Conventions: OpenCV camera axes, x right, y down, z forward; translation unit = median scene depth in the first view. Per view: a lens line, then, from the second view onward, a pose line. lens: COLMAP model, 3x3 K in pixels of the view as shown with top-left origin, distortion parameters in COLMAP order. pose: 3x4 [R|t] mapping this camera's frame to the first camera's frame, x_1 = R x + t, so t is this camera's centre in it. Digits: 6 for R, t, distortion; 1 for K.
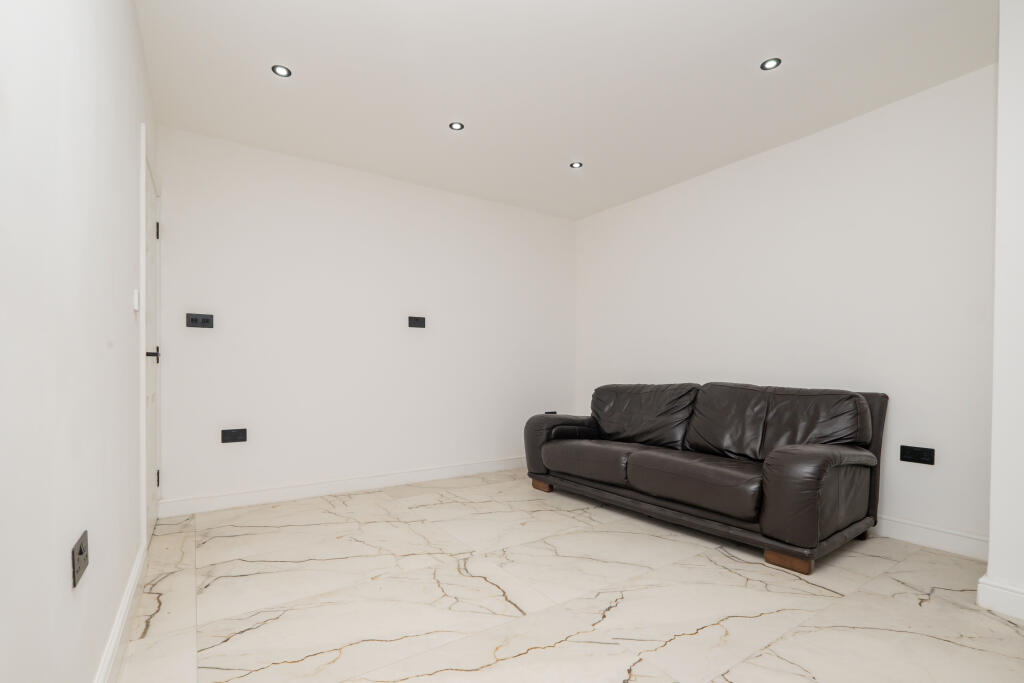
lens RADIAL K [[452.2, 0, 507.5], [0, 452.2, 352.3], [0, 0, 1]] dist [-0.000252, -0.000113]
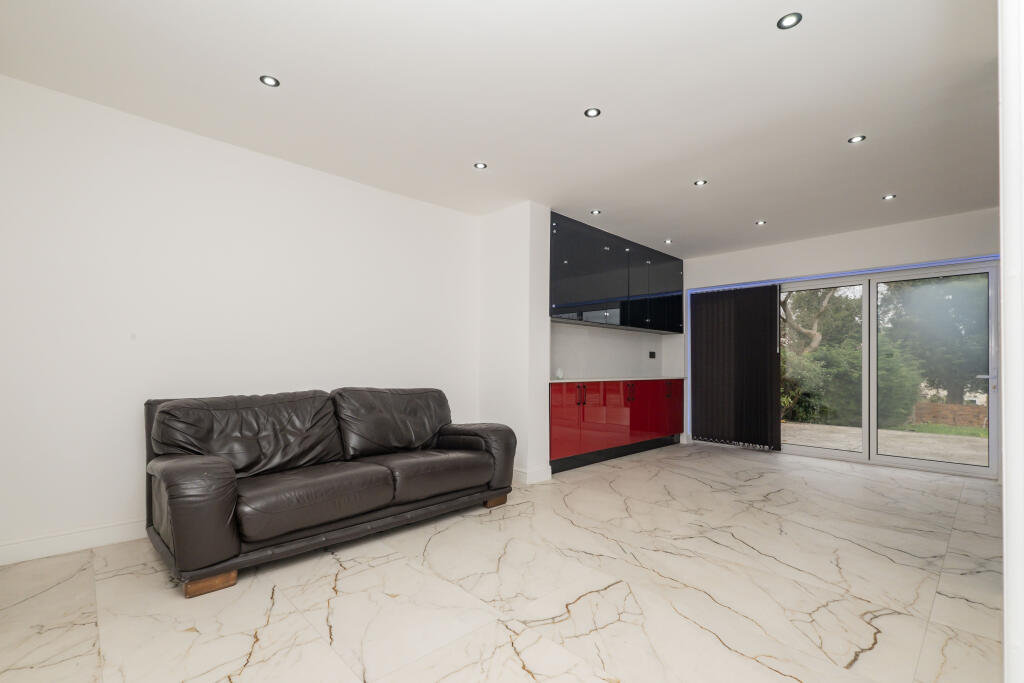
lens RADIAL K [[448.8, 0, 511.1], [0, 448.8, 371.6], [0, 0, 1]] dist [0.001276, 0.000227]
pose [[-0.104817, -0.007028, 0.994467, -0.667106], [-0.019642, 0.999795, 0.004996, 0.022854], [-0.994298, -0.019009, -0.104934, 0.877992]]
